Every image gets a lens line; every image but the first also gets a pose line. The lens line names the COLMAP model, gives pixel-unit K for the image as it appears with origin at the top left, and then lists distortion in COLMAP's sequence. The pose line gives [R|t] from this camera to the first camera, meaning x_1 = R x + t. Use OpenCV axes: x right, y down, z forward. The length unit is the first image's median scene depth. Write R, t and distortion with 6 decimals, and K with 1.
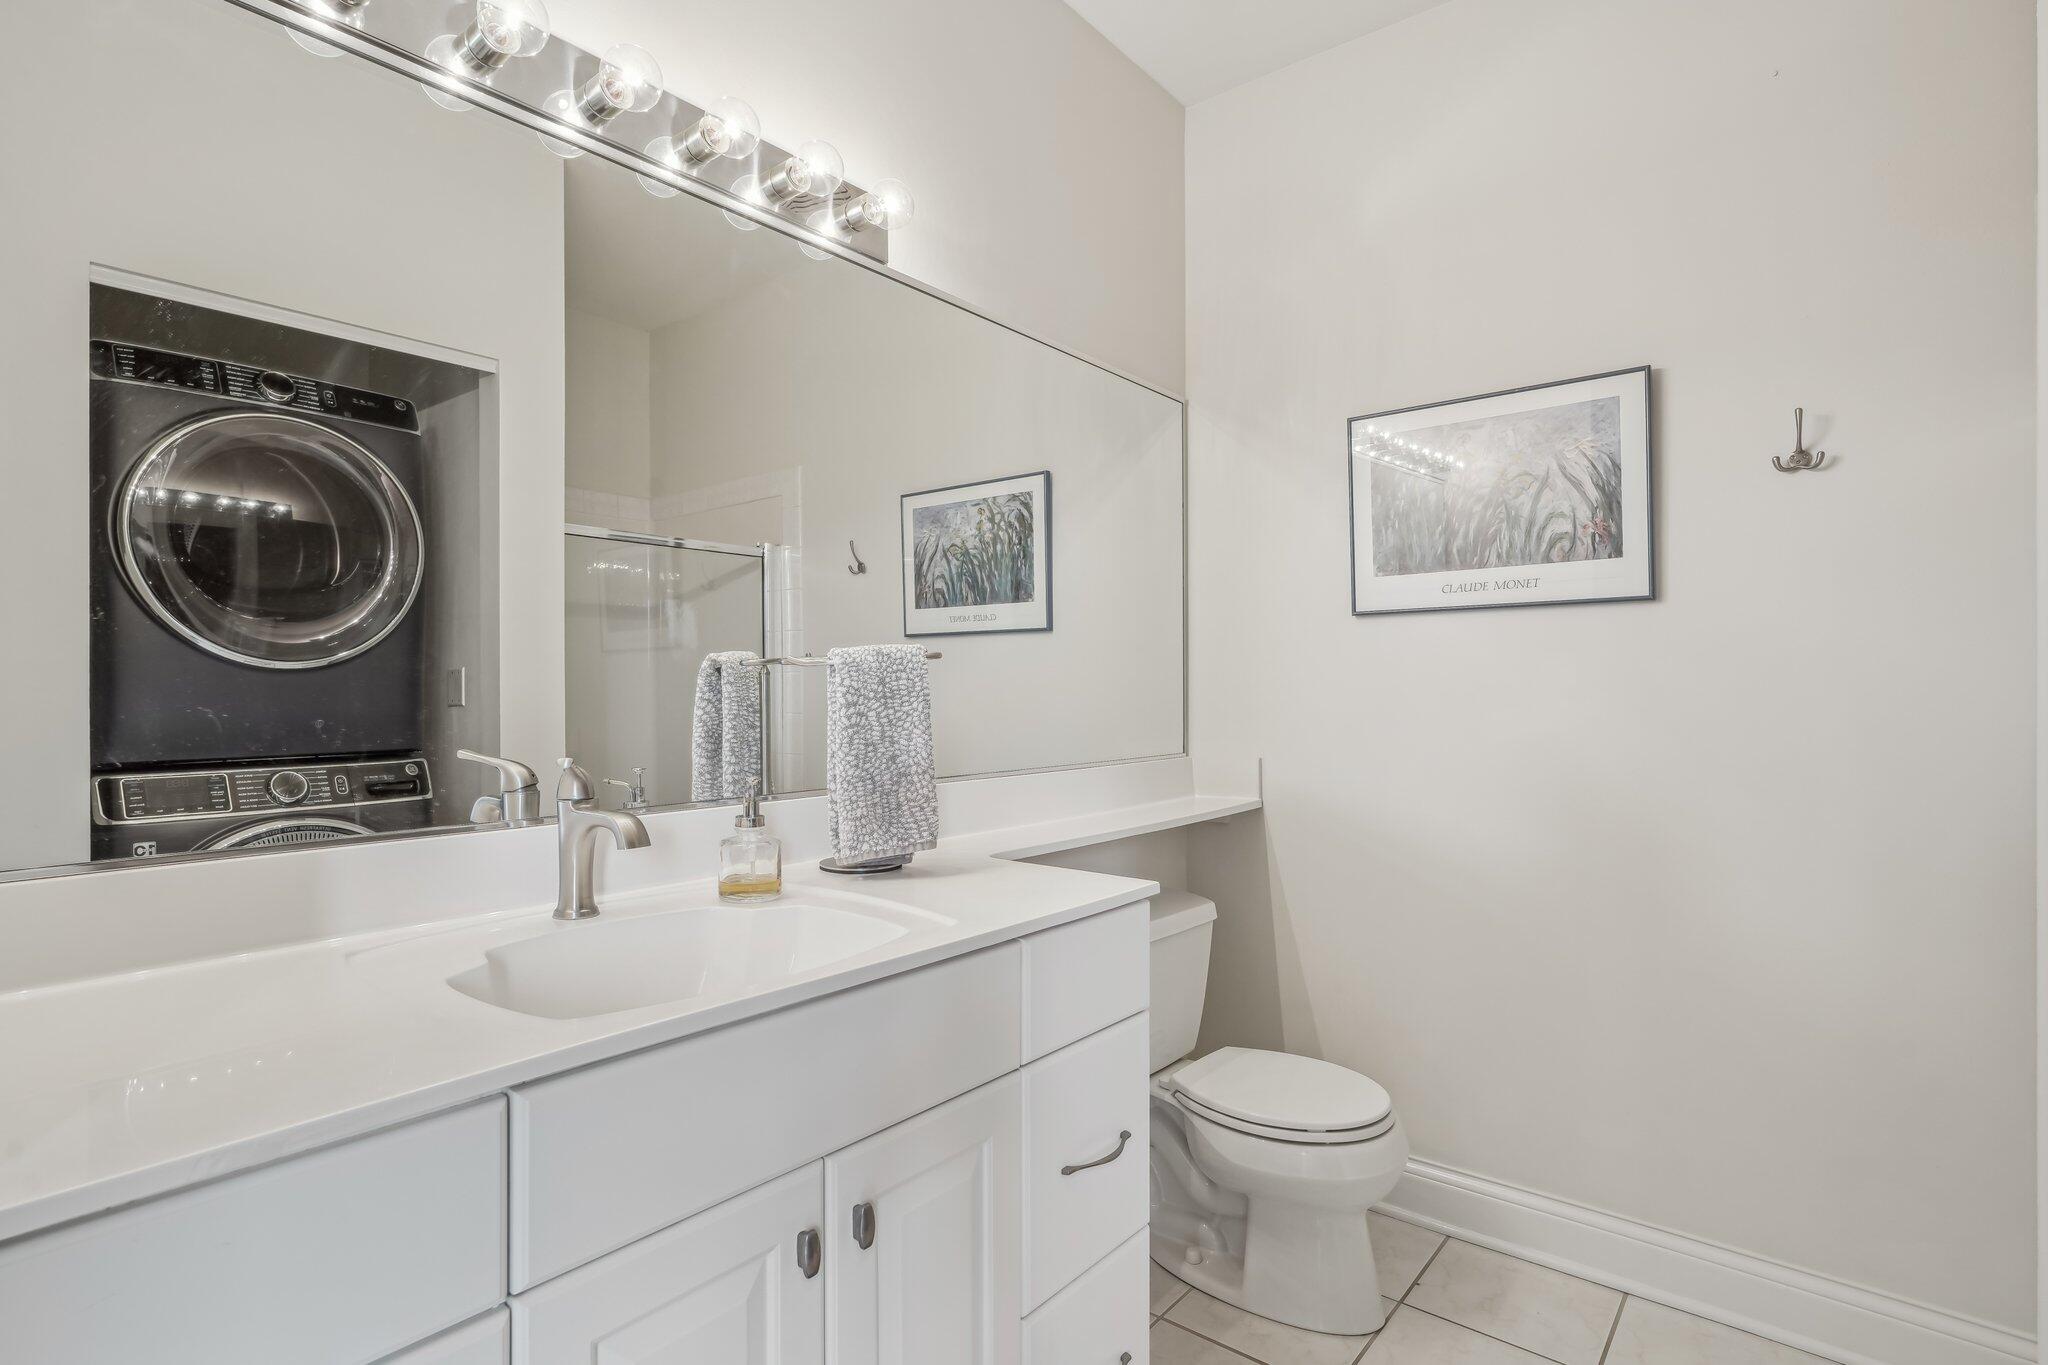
lens RADIAL K [[1001.5, 0, 1035.4], [0, 1001.5, 669.0], [0, 0, 1]] dist [0.001310, 0.000081]
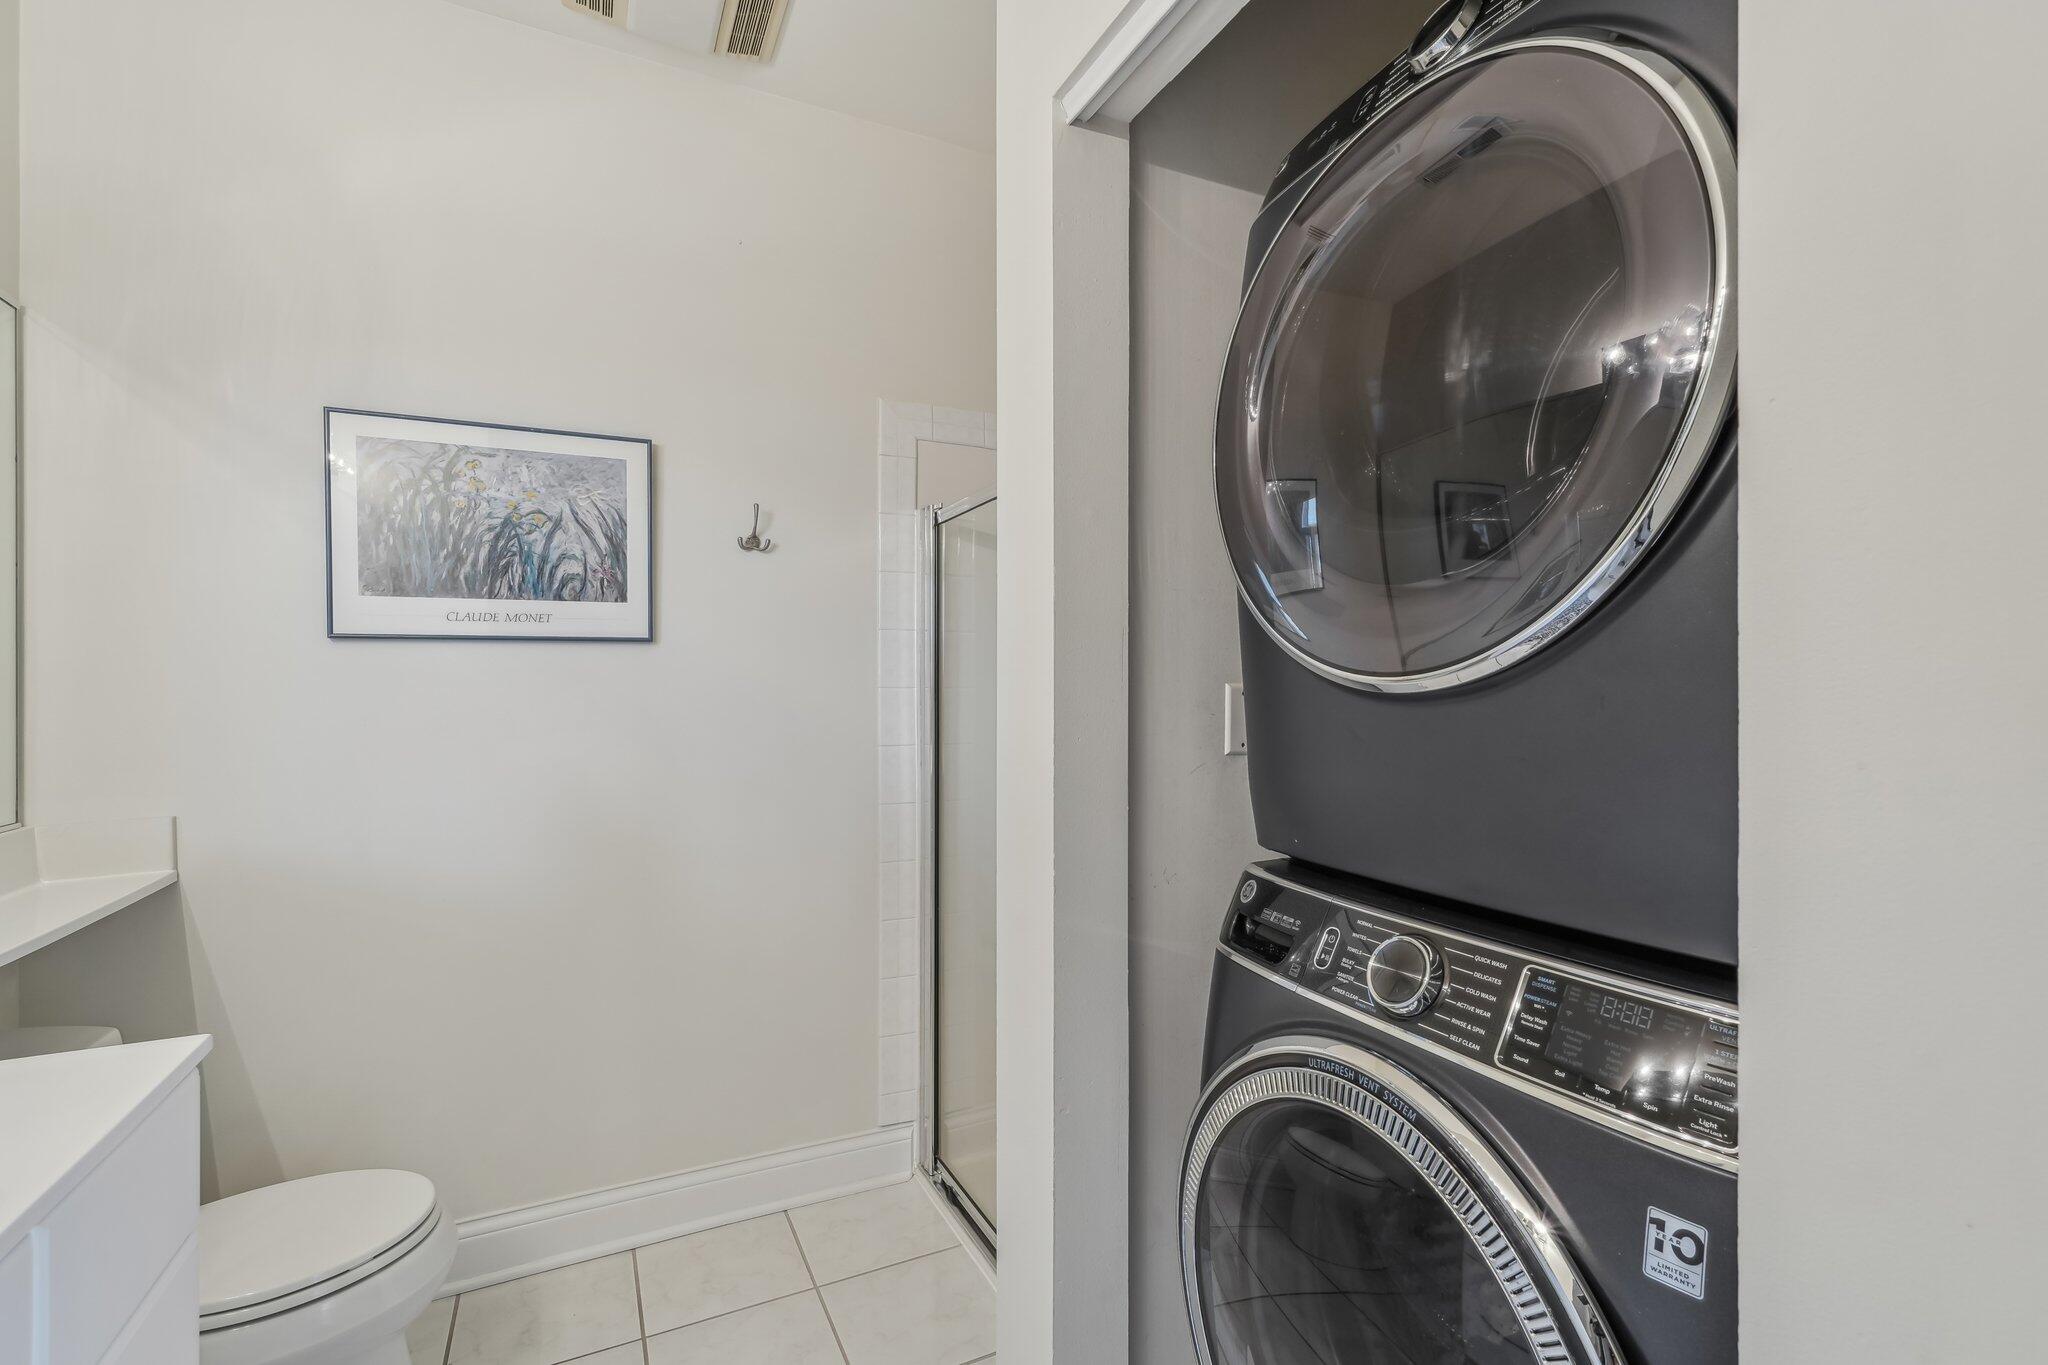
lens RADIAL K [[922.4, 0, 1027.5], [0, 922.4, 699.8], [0, 0, 1]] dist [0.004228, 0.004312]
pose [[0.429975, 0.003176, 0.902835, -0.156958], [-0.002066, 0.999995, -0.002534, 0.000548], [-0.902838, -0.000776, 0.429980, 0.133928]]
